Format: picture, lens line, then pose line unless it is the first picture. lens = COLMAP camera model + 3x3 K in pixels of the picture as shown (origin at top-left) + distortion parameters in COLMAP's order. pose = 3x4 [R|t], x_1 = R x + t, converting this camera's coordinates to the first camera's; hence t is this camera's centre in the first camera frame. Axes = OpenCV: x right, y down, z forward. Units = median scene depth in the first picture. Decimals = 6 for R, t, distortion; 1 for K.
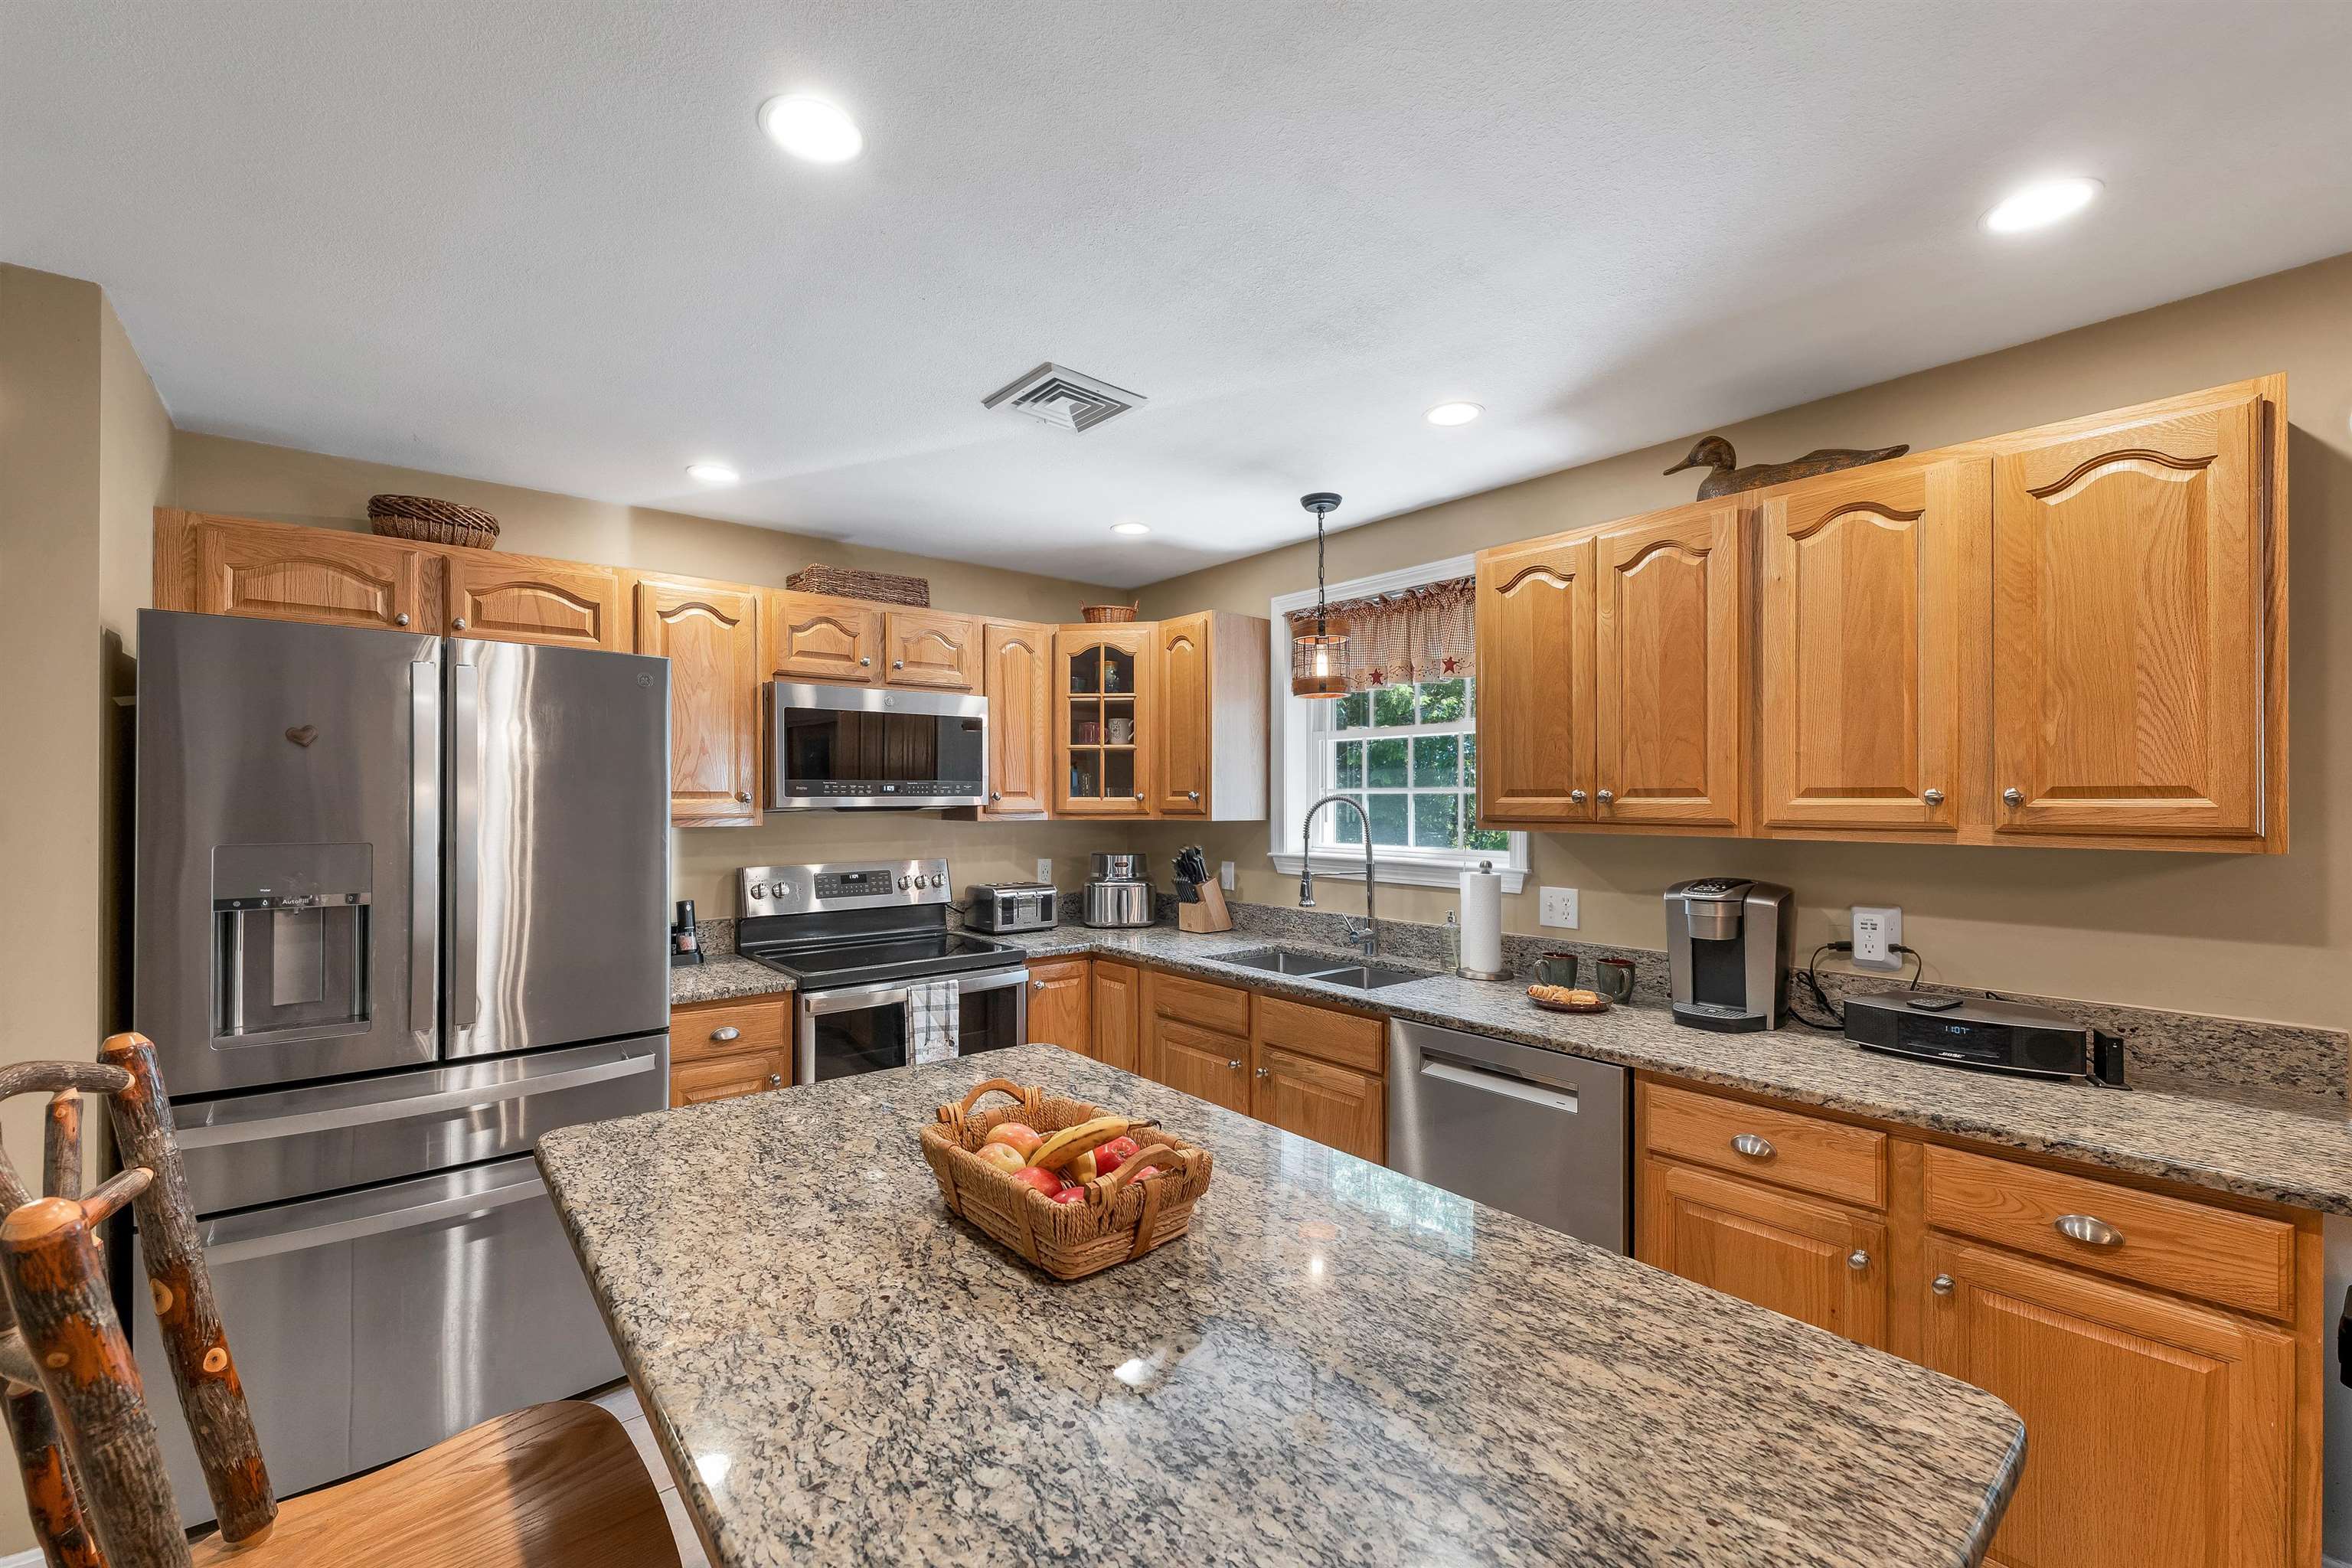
lens RADIAL K [[963.3, 0, 1182.9], [0, 963.3, 793.3], [0, 0, 1]] dist [-0.001824, -0.000007]
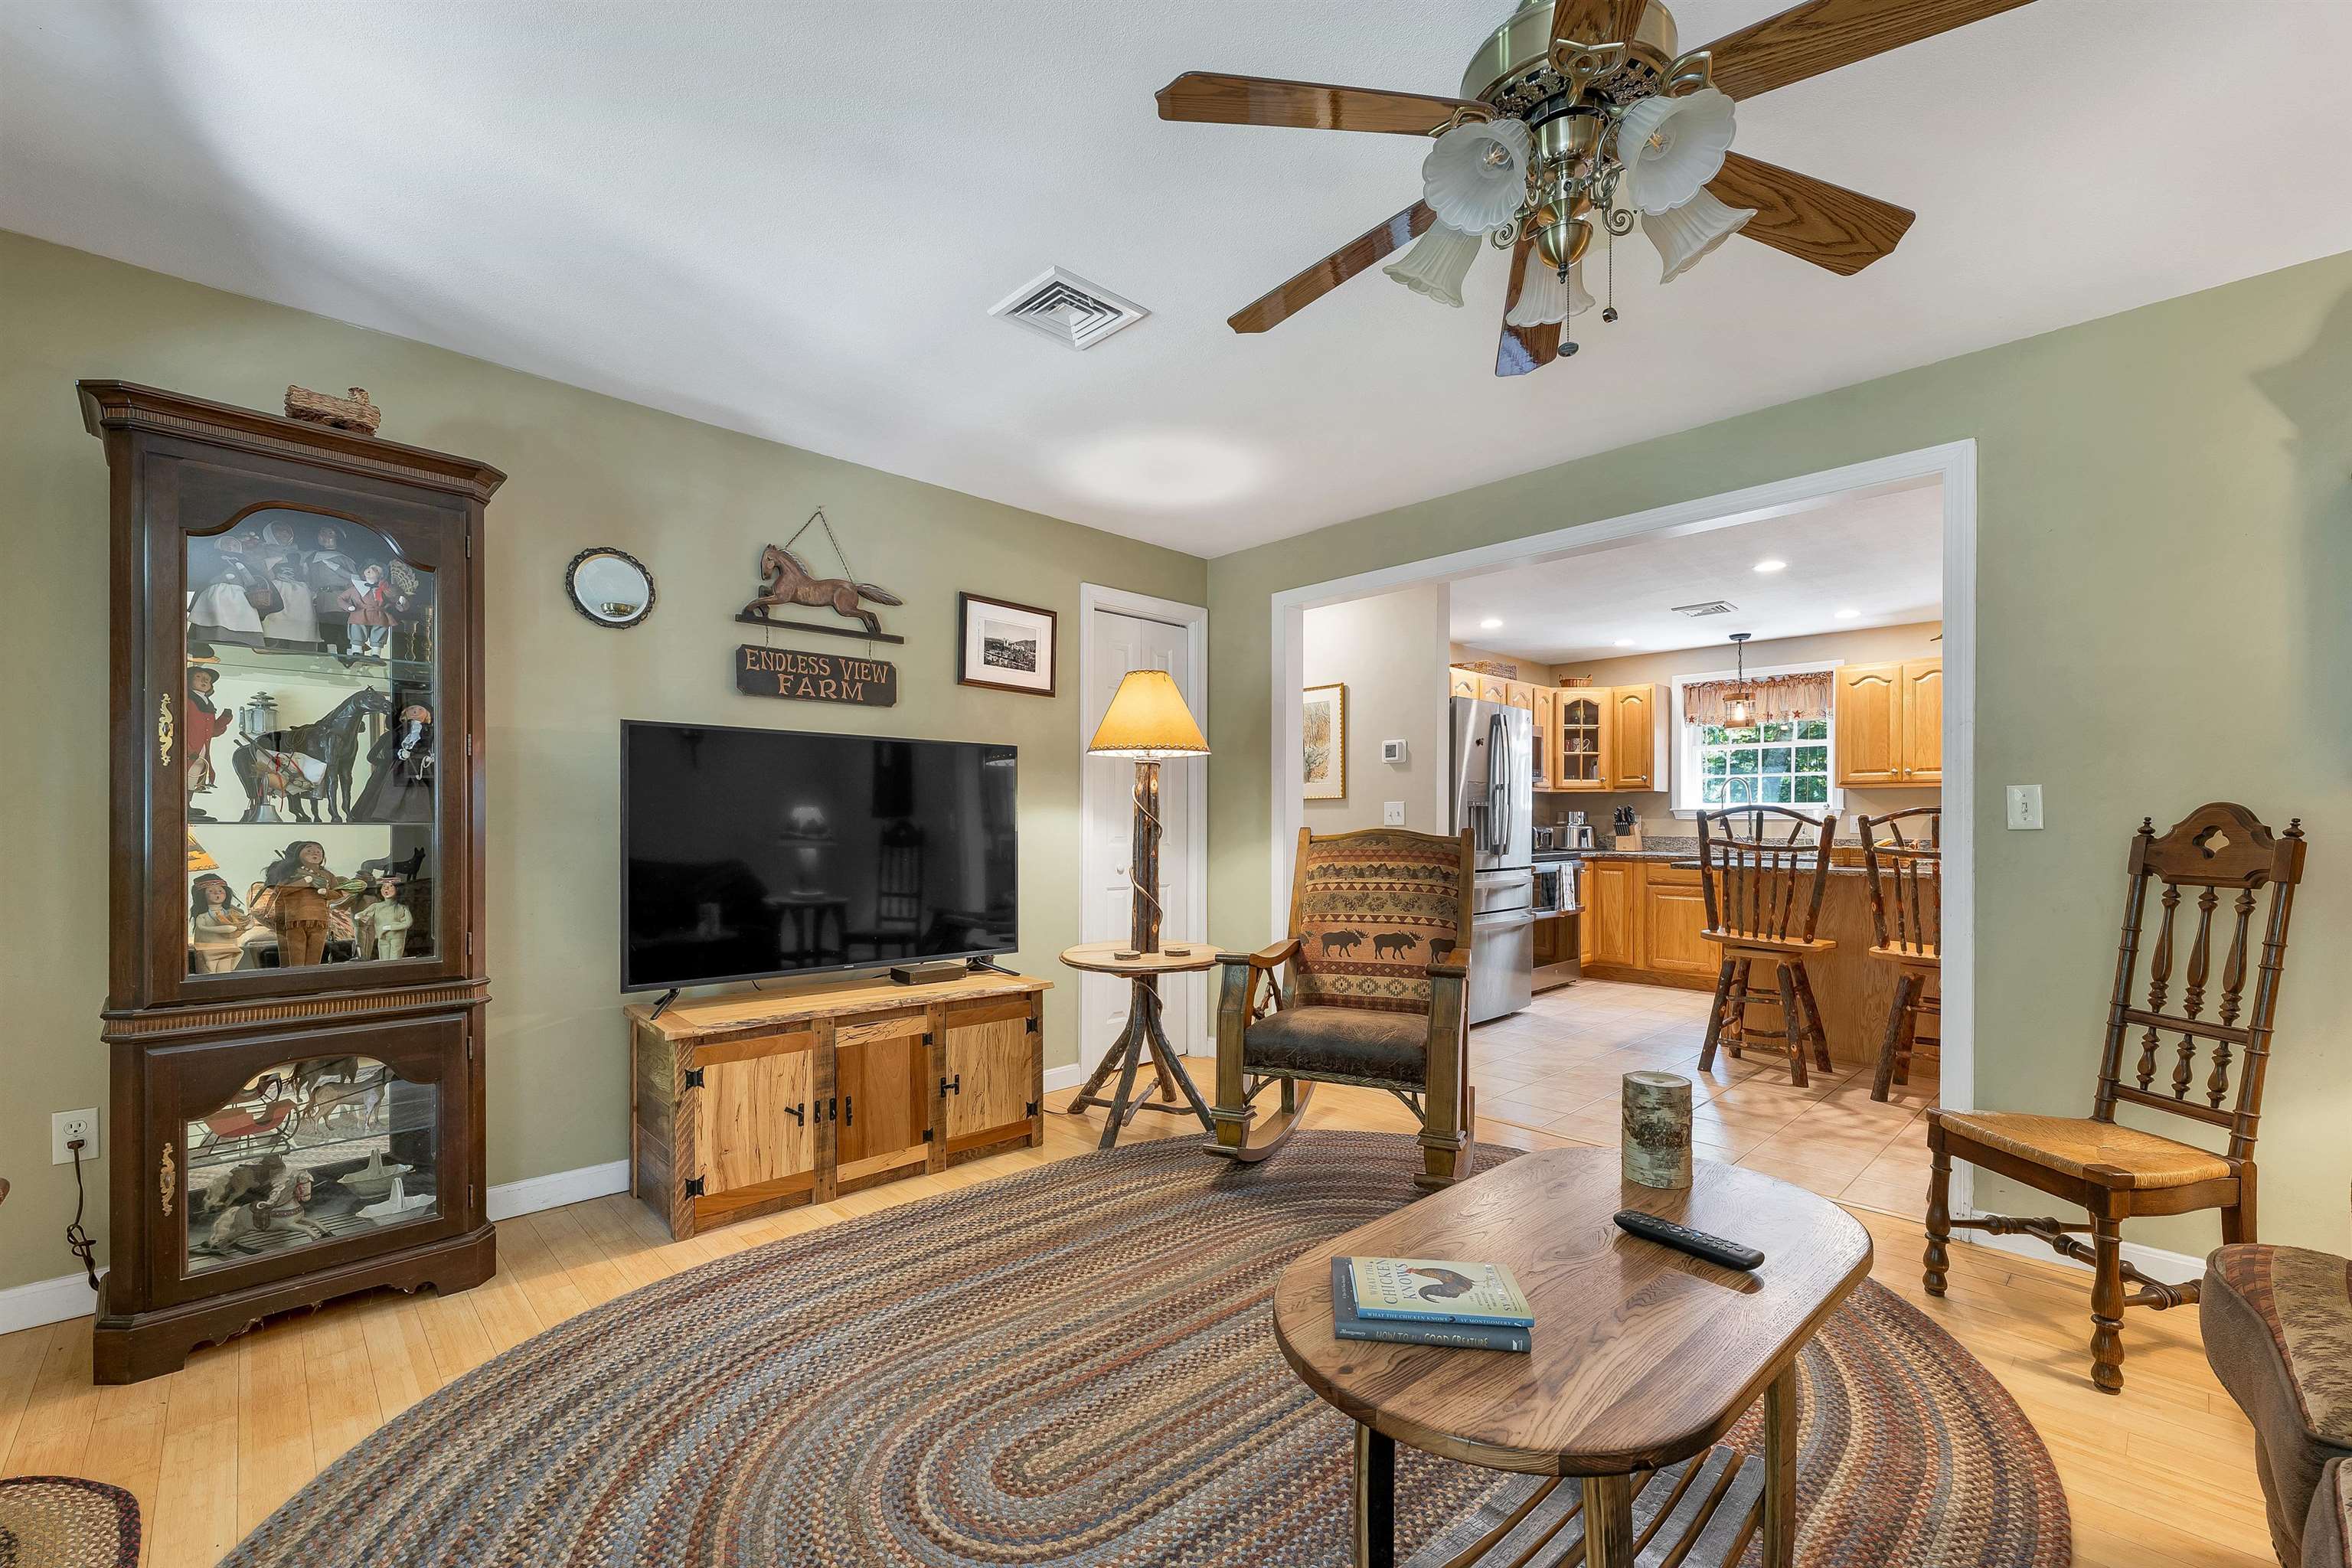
lens RADIAL K [[997.0, 0, 1170.1], [0, 997.0, 816.7], [0, 0, 1]] dist [0.000918, 0.000045]
pose [[0.999476, -0.000648, 0.032361, -1.276624], [0.000472, 0.999985, 0.005449, 0.086886], [-0.032364, -0.005431, 0.999461, -1.234567]]
